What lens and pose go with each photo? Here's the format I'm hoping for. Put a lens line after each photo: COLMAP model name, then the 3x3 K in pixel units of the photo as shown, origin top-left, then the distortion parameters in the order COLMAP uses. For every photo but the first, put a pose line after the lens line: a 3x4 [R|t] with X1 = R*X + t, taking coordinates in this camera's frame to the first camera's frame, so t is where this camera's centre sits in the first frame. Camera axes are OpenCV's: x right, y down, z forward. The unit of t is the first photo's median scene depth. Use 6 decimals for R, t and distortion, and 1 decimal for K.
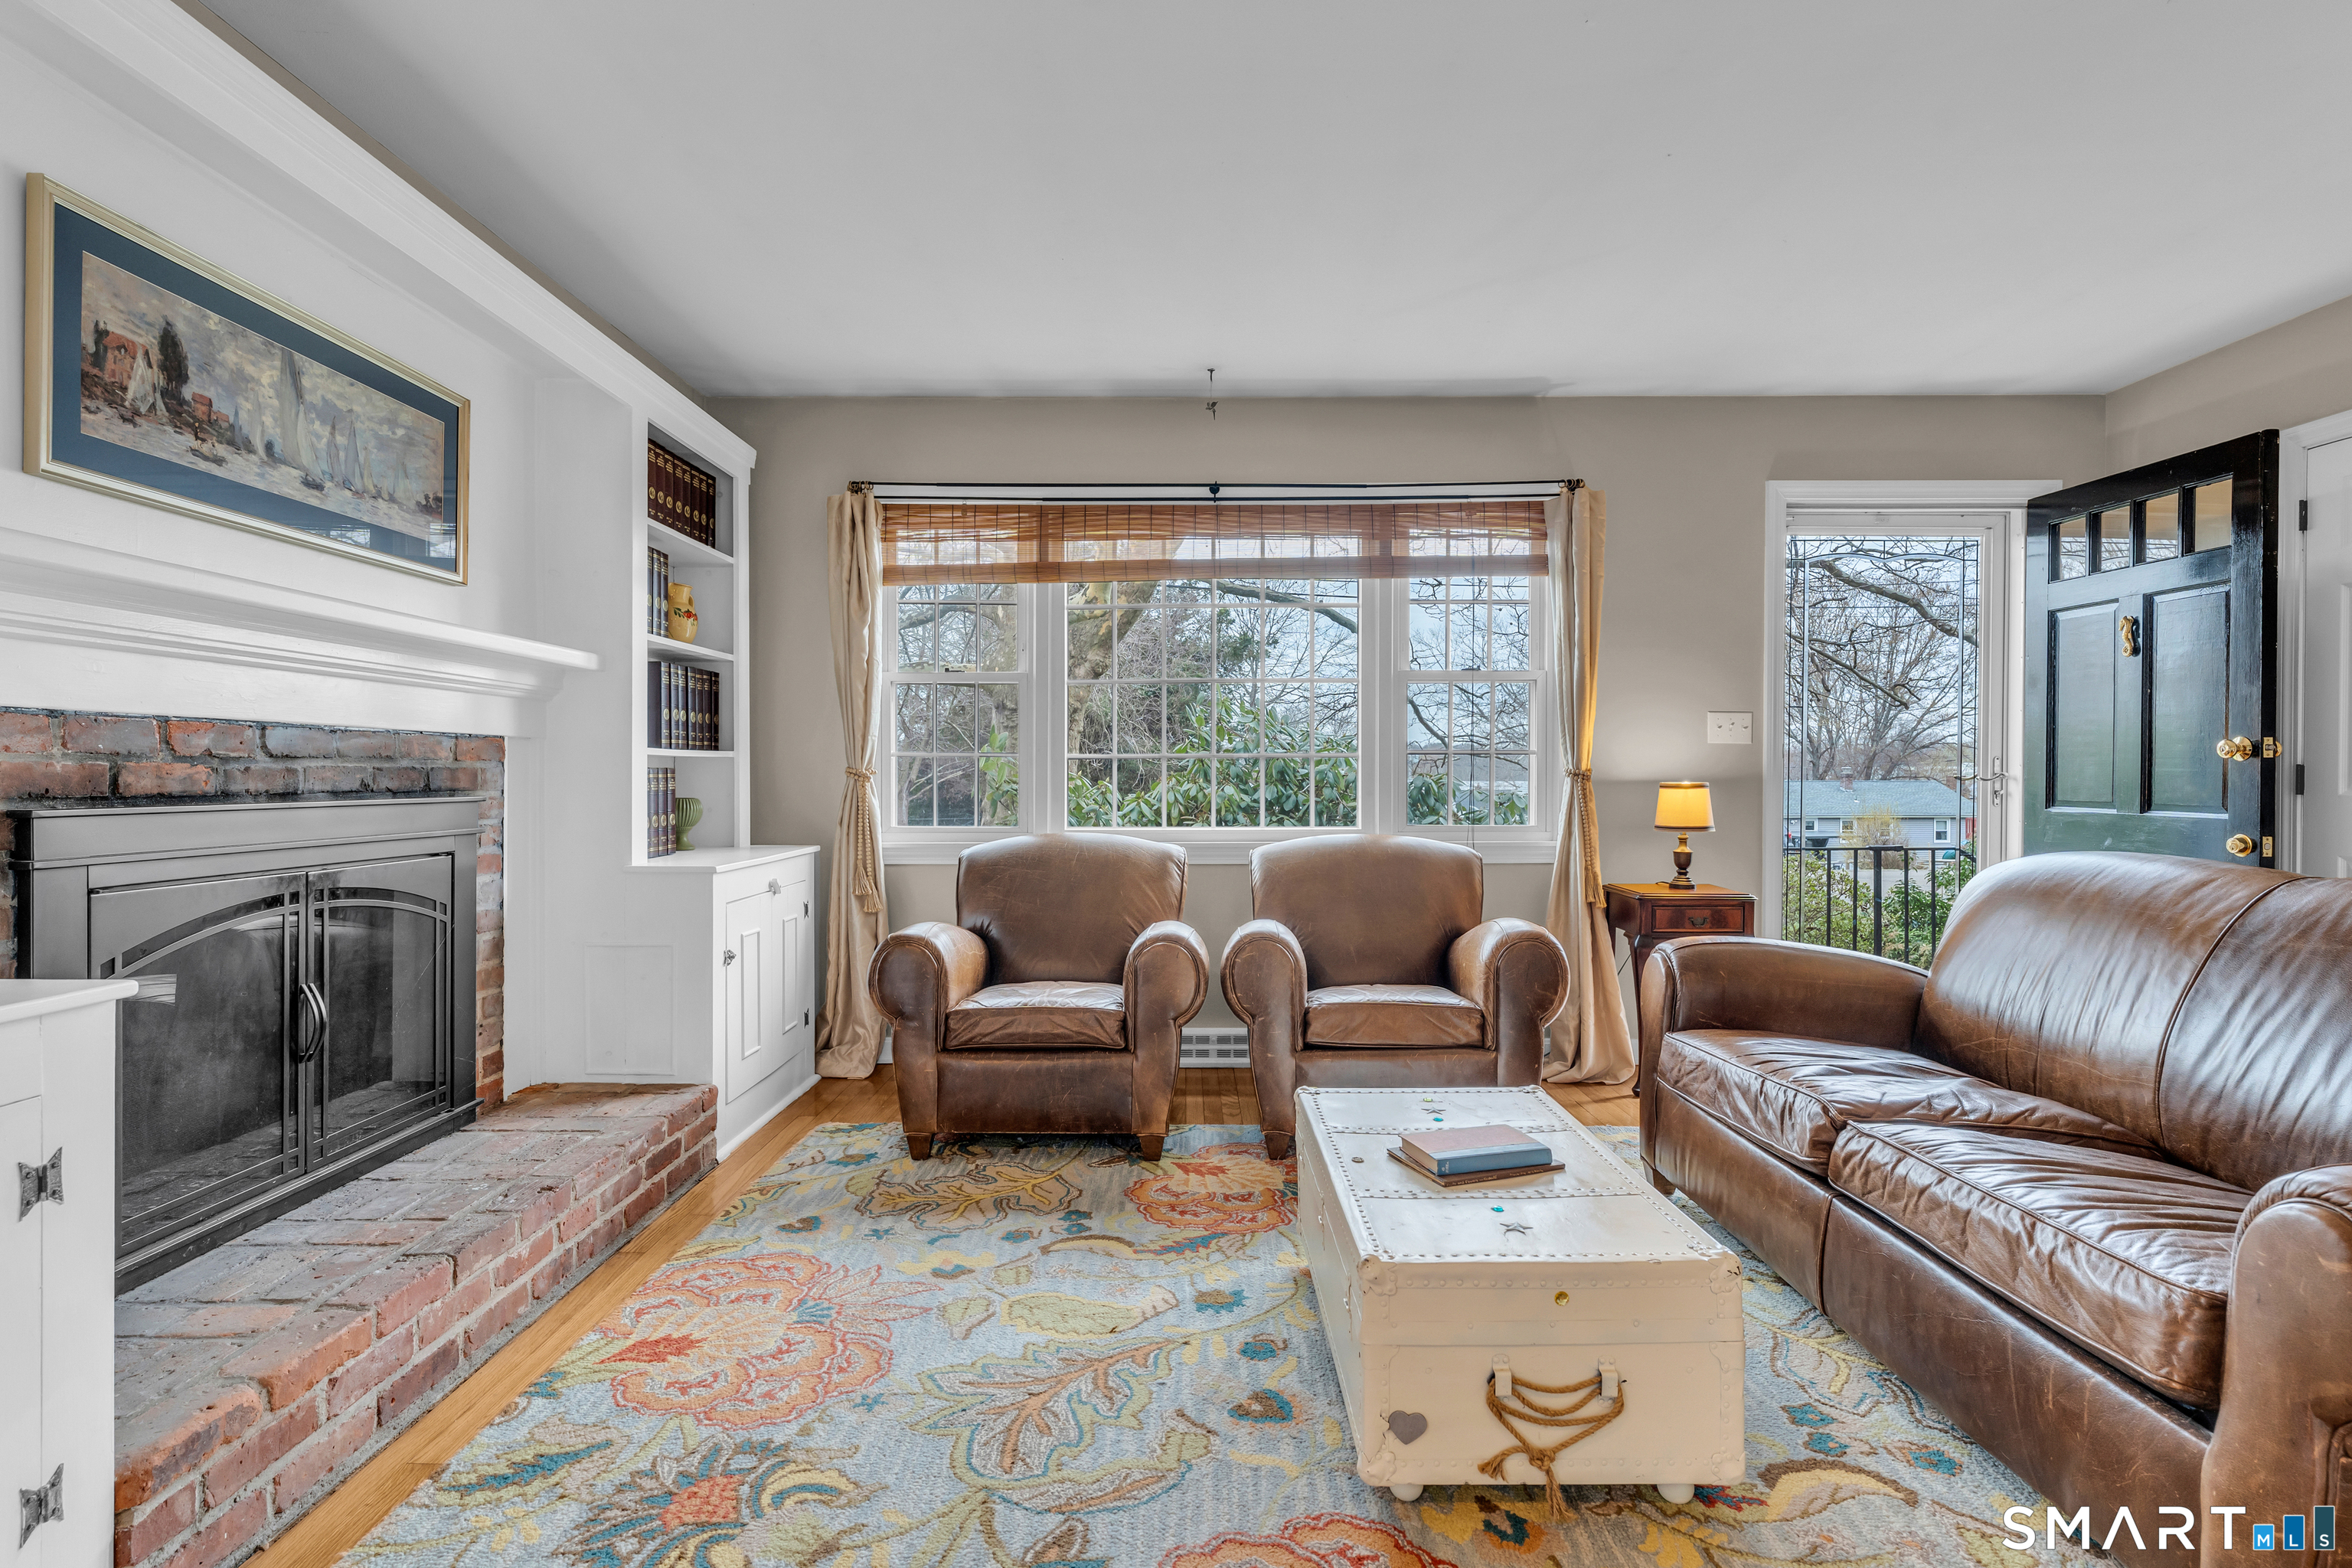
lens RADIAL K [[1181.7, 0, 1157.8], [0, 1181.7, 775.9], [0, 0, 1]] dist [0.006232, -0.000175]
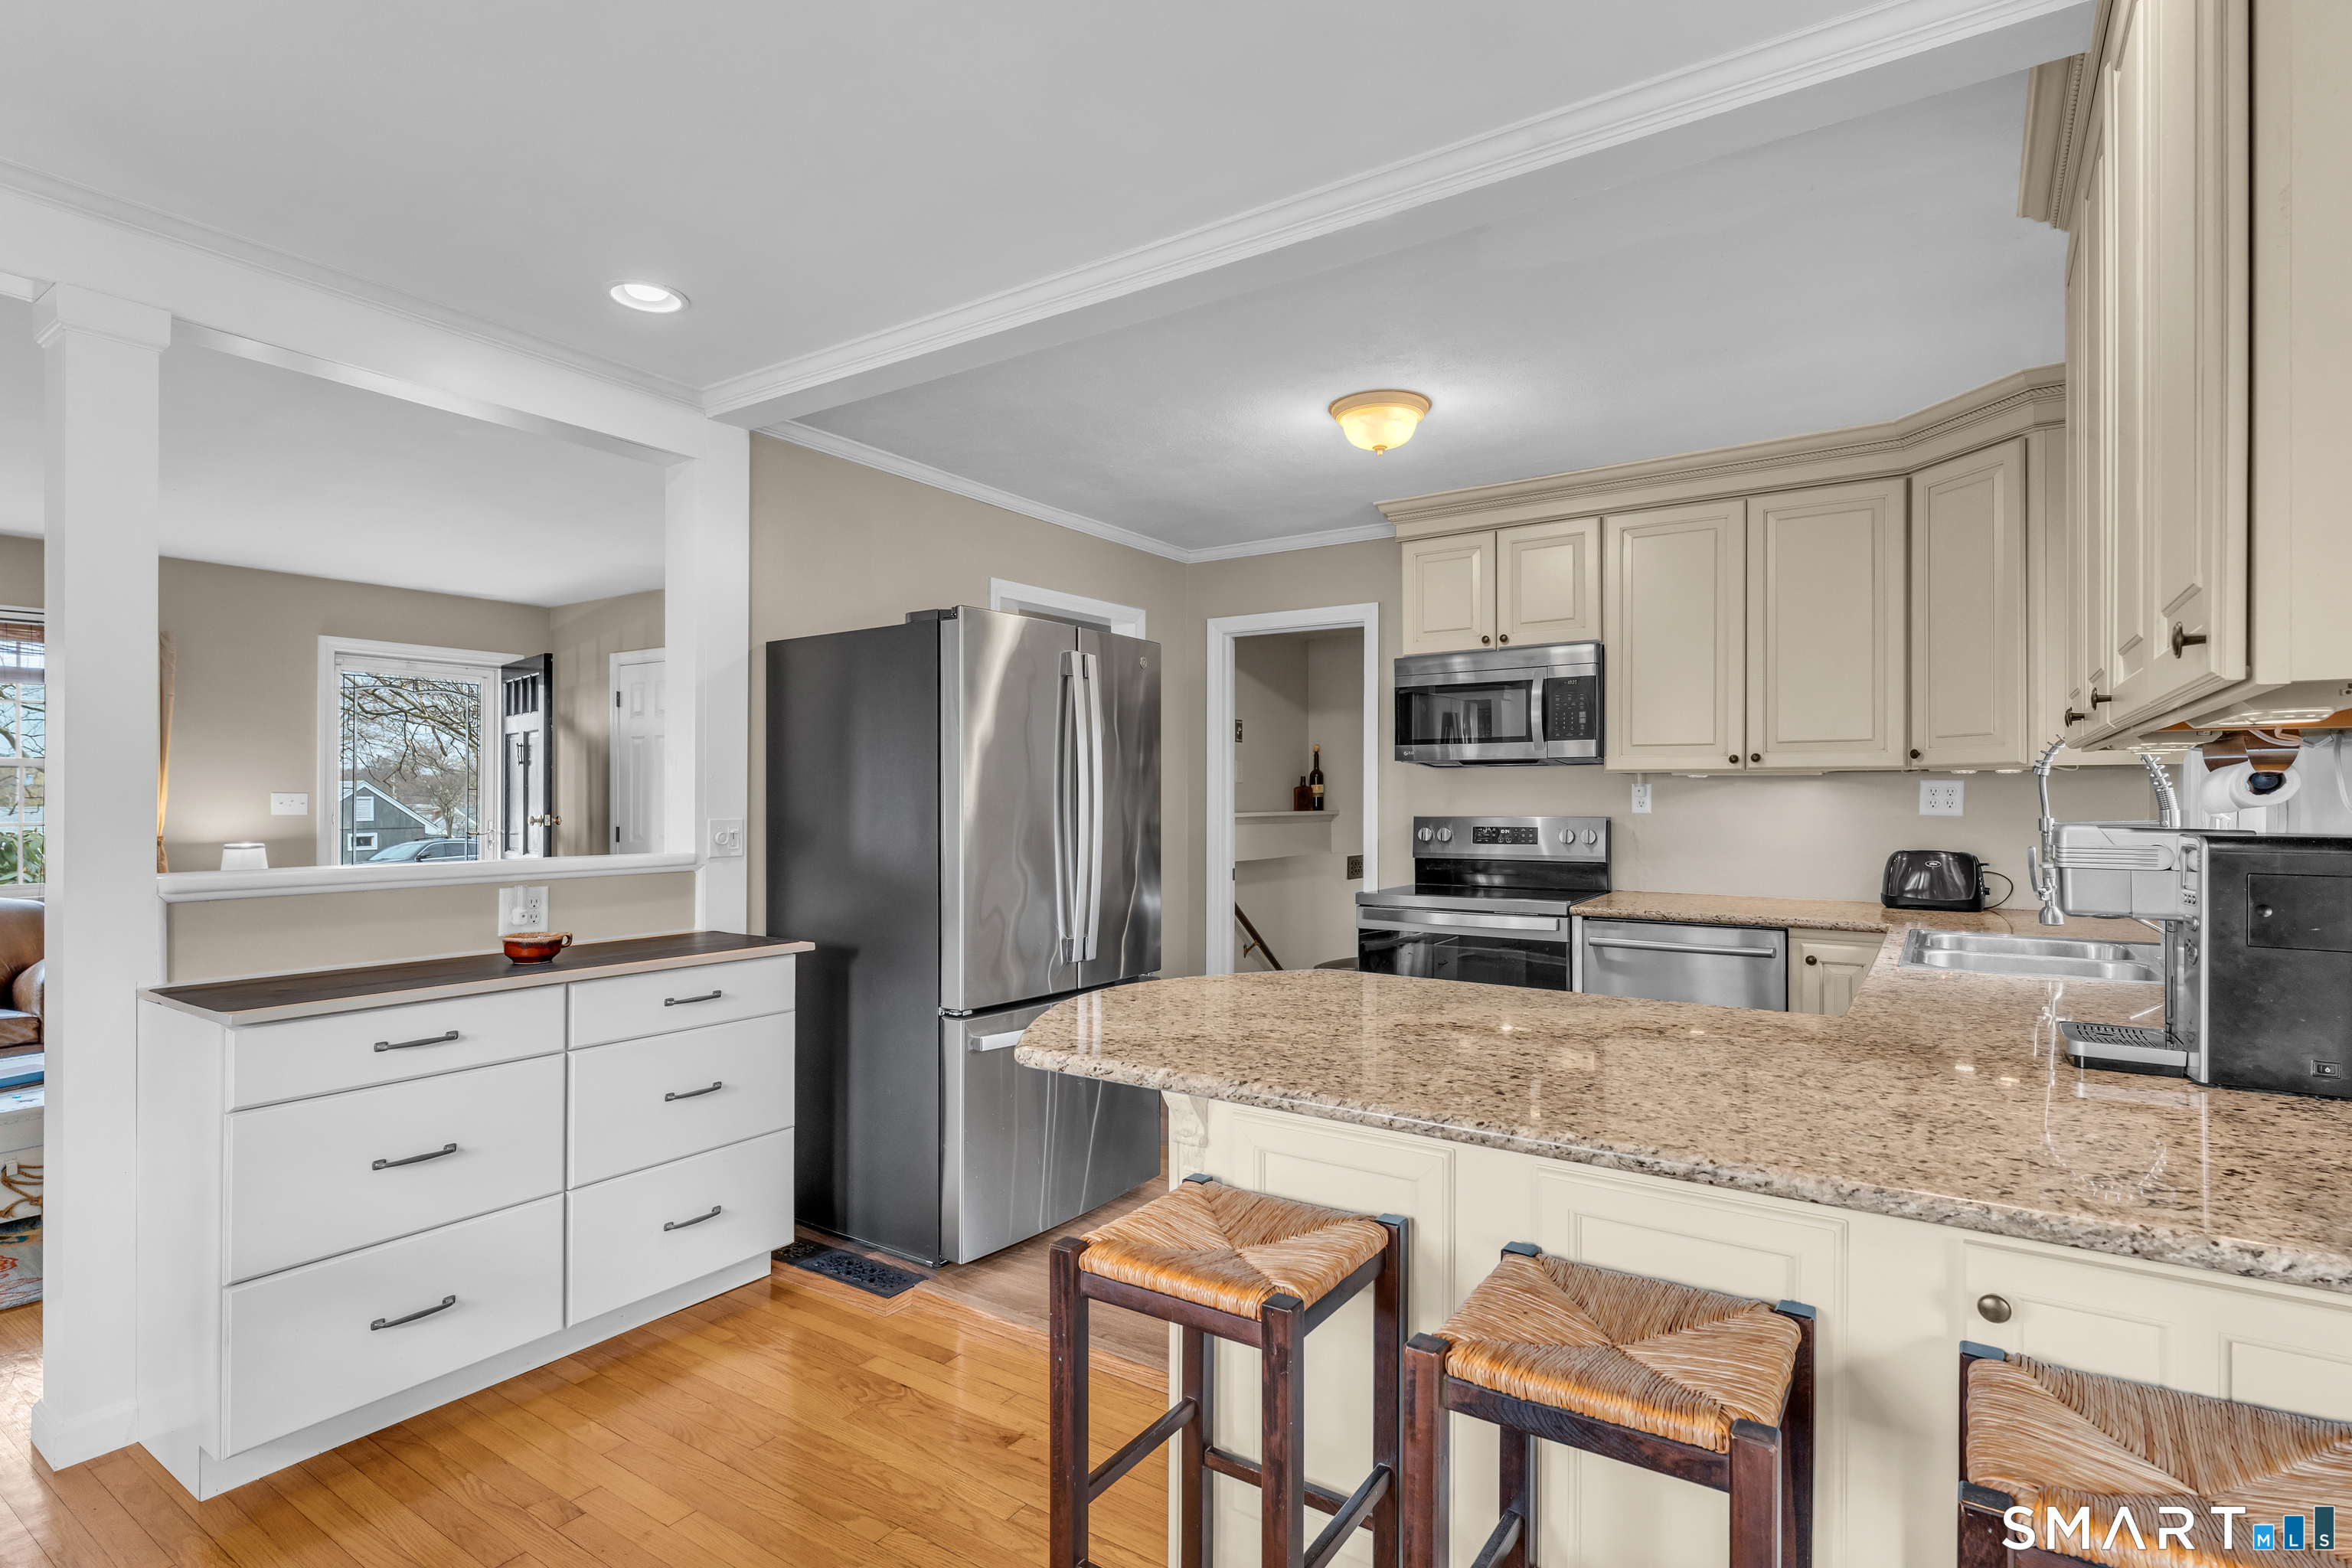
lens RADIAL K [[1181.7, 0, 1171.5], [0, 1181.7, 794.2], [0, 0, 1]] dist [0.006232, -0.000175]
pose [[0.558139, 0.001806, 0.829746, -0.116803], [0.003896, 0.999981, -0.004797, -0.044011], [-0.829738, 0.005910, 0.558121, -0.719840]]
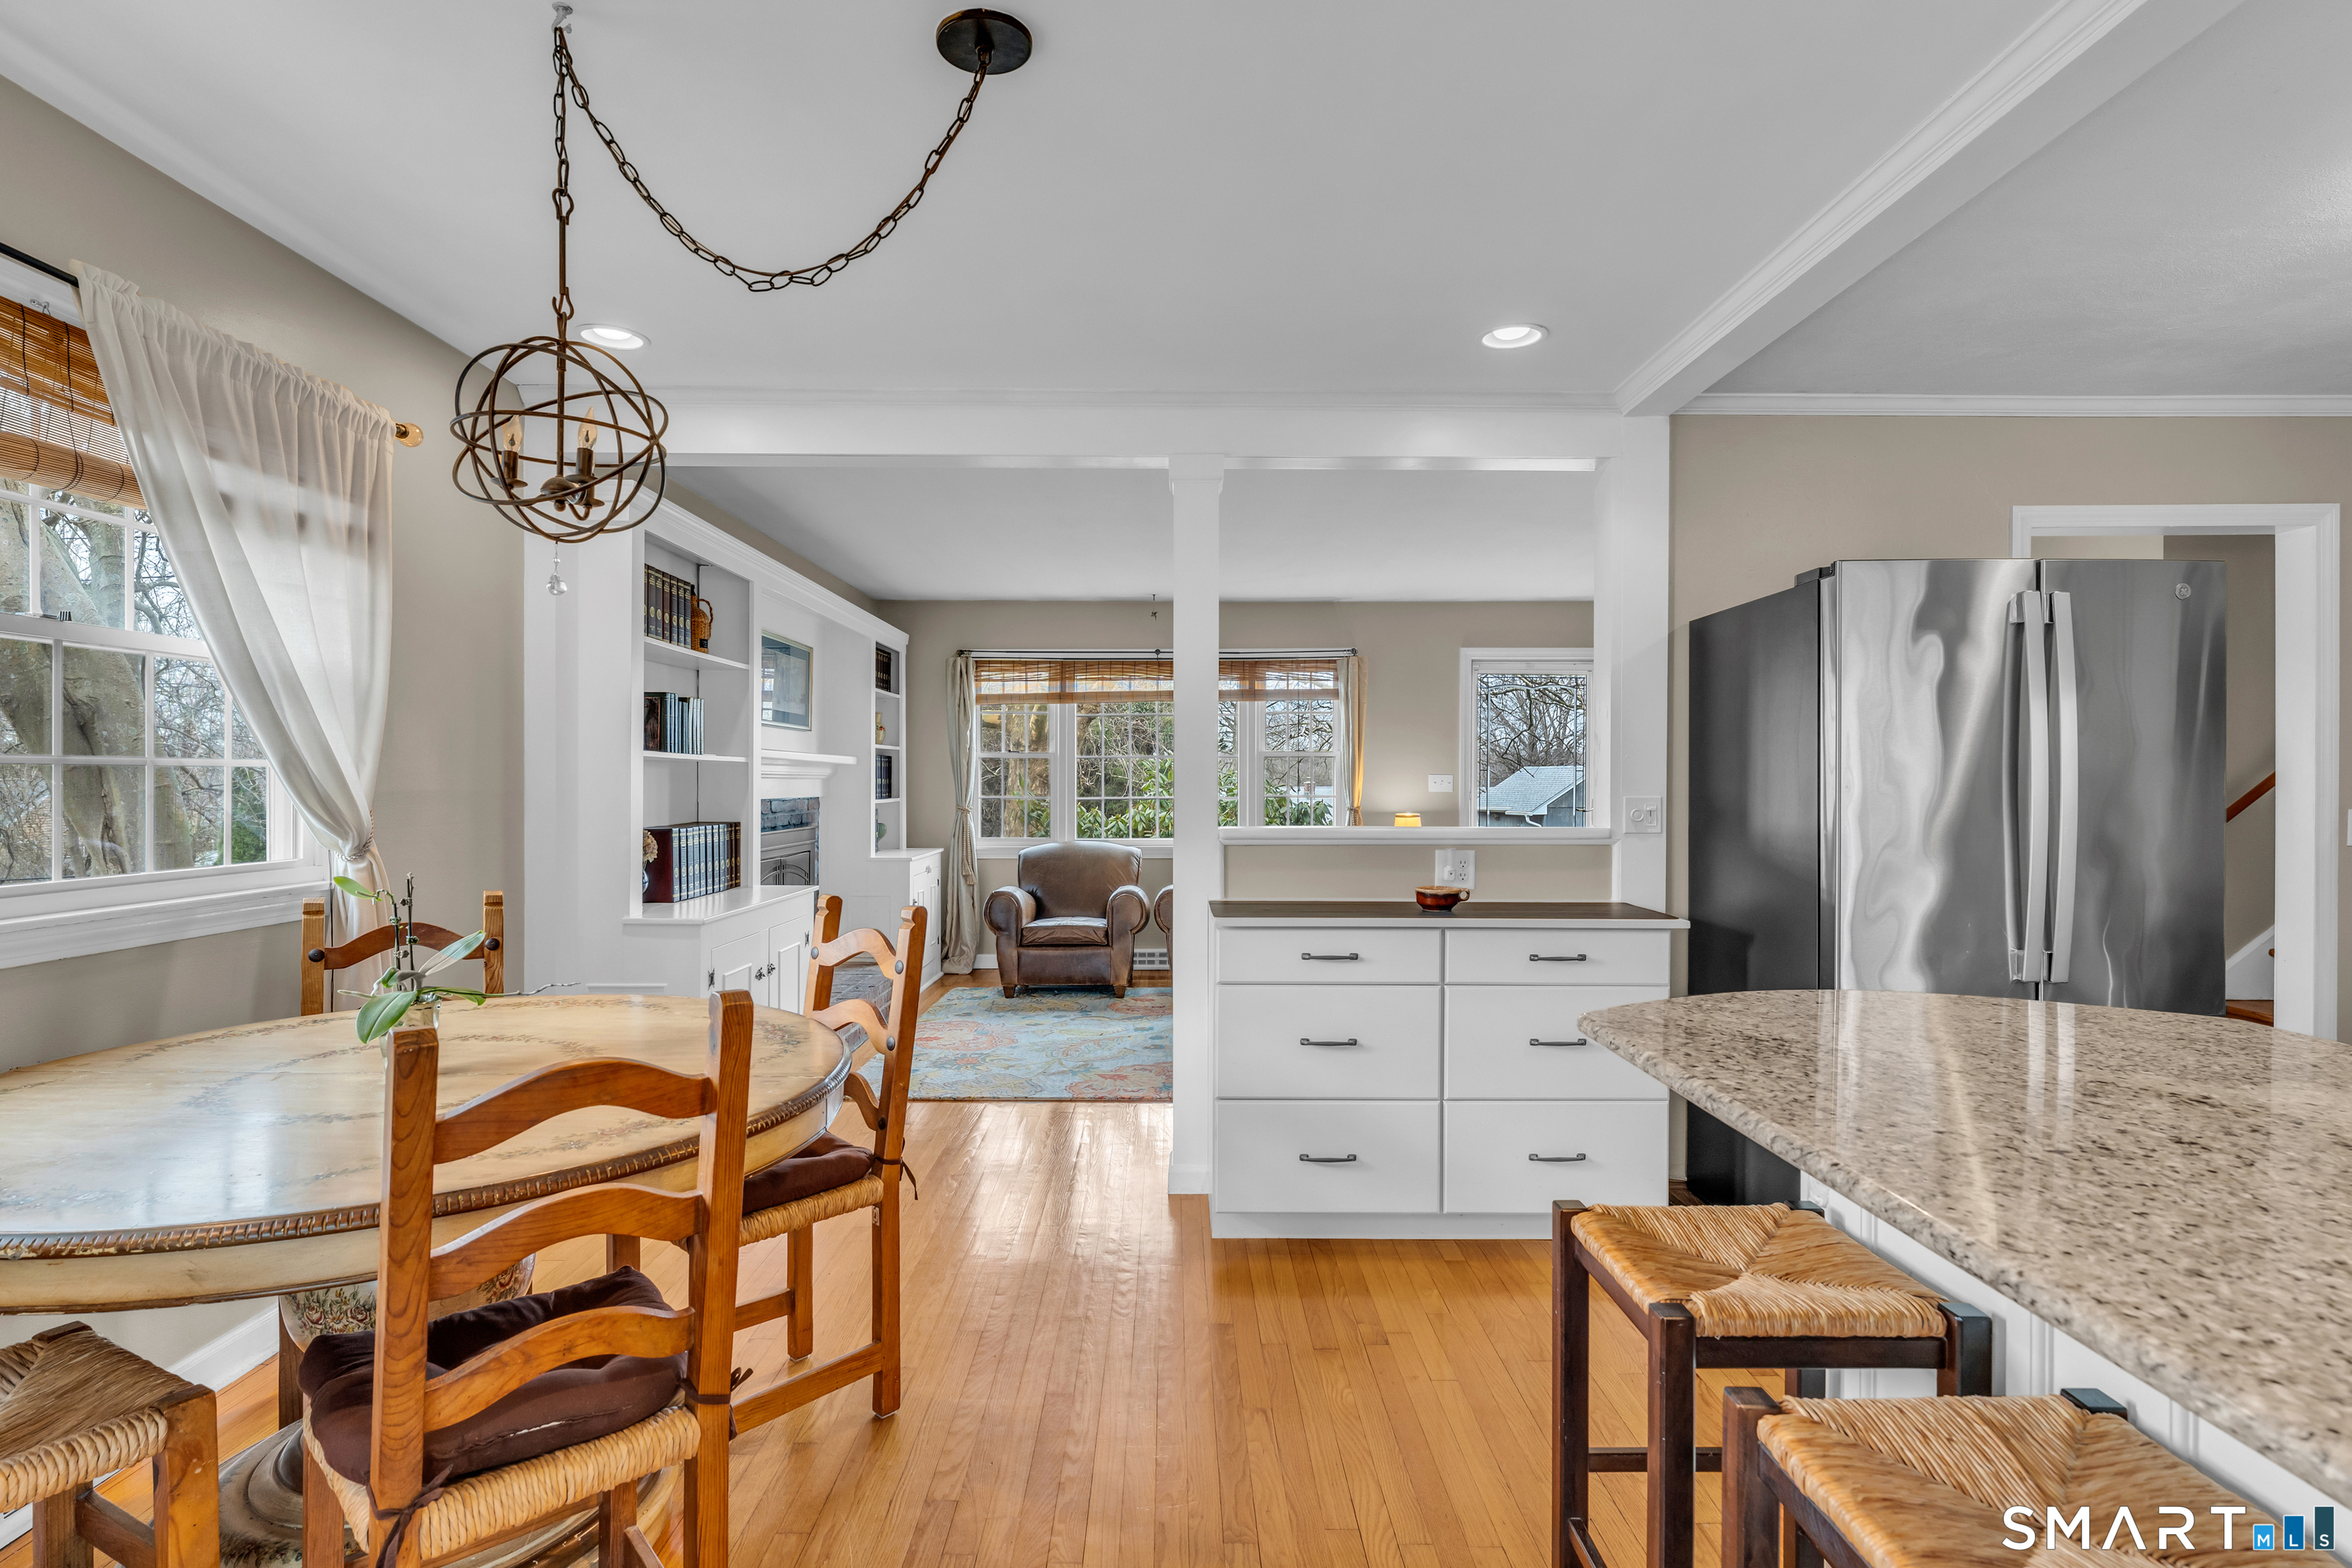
lens RADIAL K [[1181.7, 0, 1140.6], [0, 1181.7, 782.5], [0, 0, 1]] dist [0.006232, -0.000175]
pose [[0.999994, -0.000164, -0.003577, 0.030431], [0.000155, 0.999997, -0.002468, -0.040003], [0.003577, 0.002467, 0.999991, -0.859630]]
